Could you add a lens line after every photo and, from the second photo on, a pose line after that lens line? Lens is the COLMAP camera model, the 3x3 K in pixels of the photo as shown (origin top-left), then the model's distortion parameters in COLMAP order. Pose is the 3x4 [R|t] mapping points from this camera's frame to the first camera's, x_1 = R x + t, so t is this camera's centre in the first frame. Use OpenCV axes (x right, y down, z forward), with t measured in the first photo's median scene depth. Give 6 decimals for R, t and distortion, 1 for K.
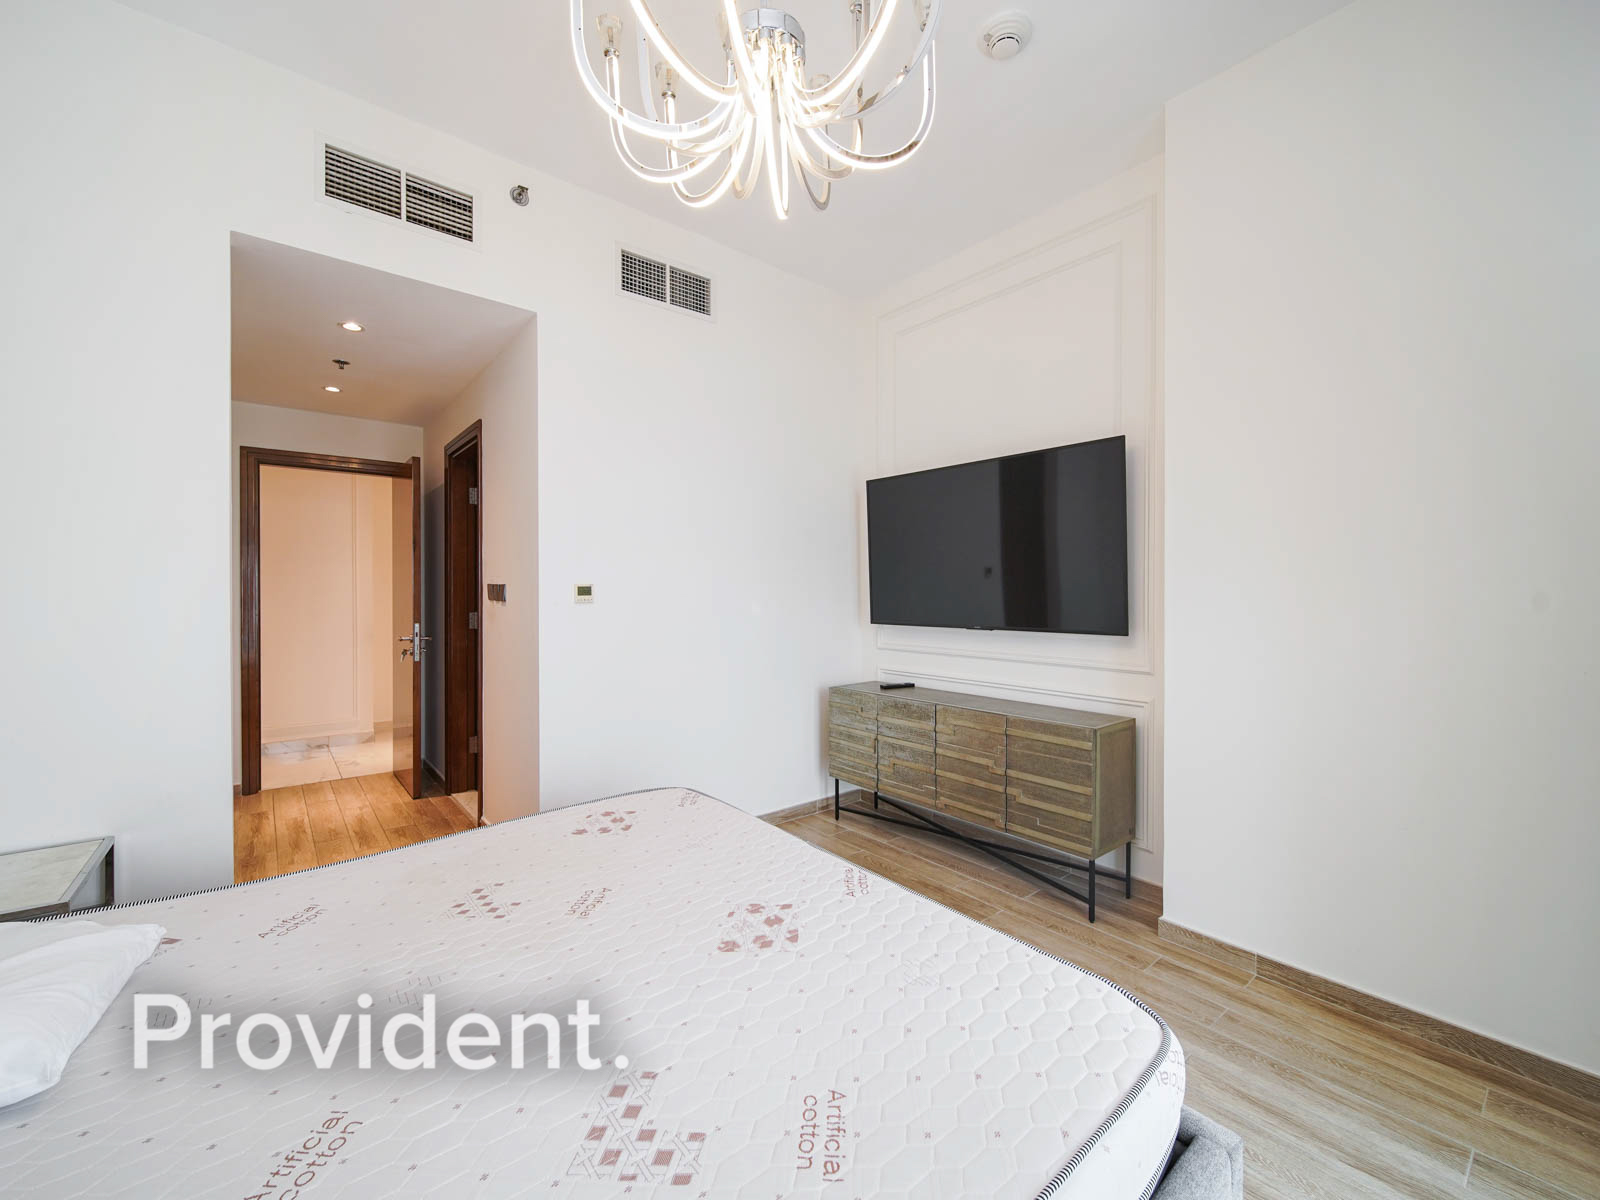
lens RADIAL K [[656.1, 0, 805.1], [0, 656.1, 594.5], [0, 0, 1]] dist [0.001282, 0.000116]
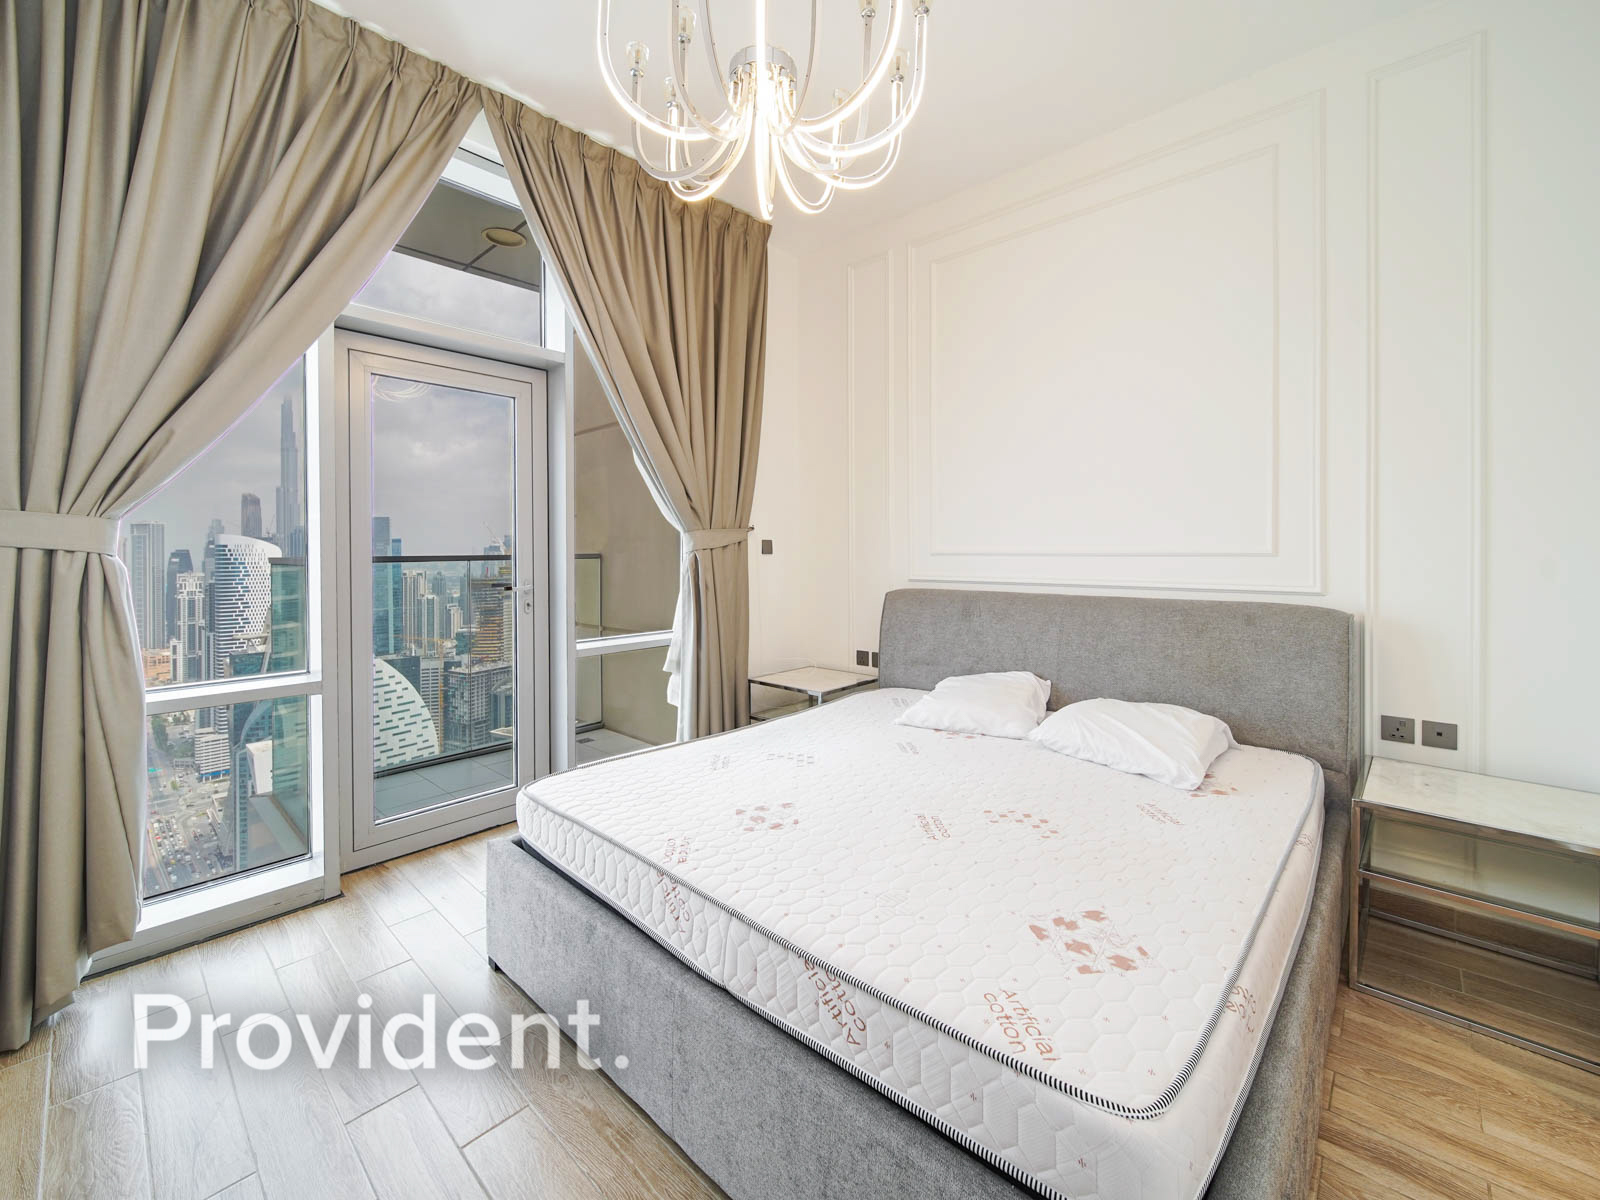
lens RADIAL K [[660.3, 0, 795.8], [0, 660.3, 555.9], [0, 0, 1]] dist [0.002548, -0.000312]
pose [[-0.992628, 0.003683, -0.121149, 0.019597], [0.002152, 0.999916, 0.012763, 0.005248], [0.121185, 0.012408, -0.992552, 1.569835]]
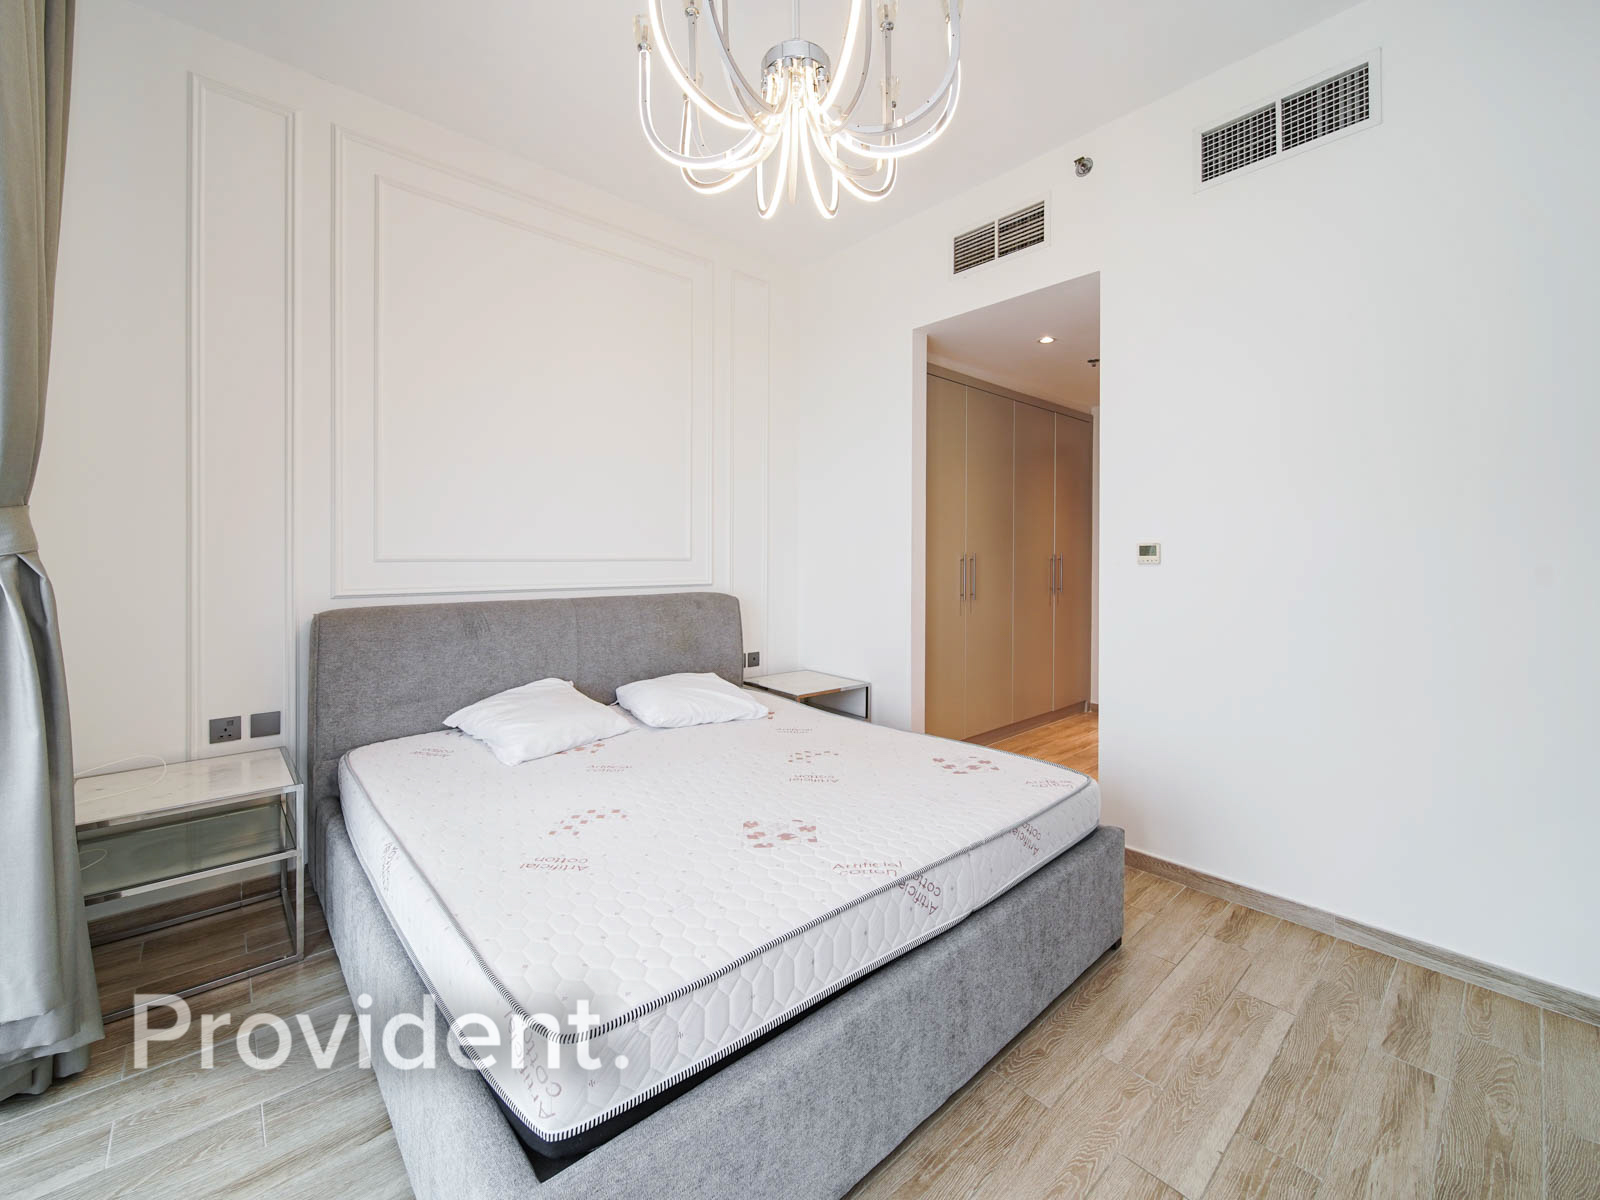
lens RADIAL K [[660.3, 0, 795.8], [0, 660.3, 555.9], [0, 0, 1]] dist [0.002548, -0.000312]
pose [[0.028975, 0.001143, -0.999579, 0.788694], [-0.007944, 0.999968, 0.000913, 0.006521], [0.999549, 0.007915, 0.028983, 0.702738]]
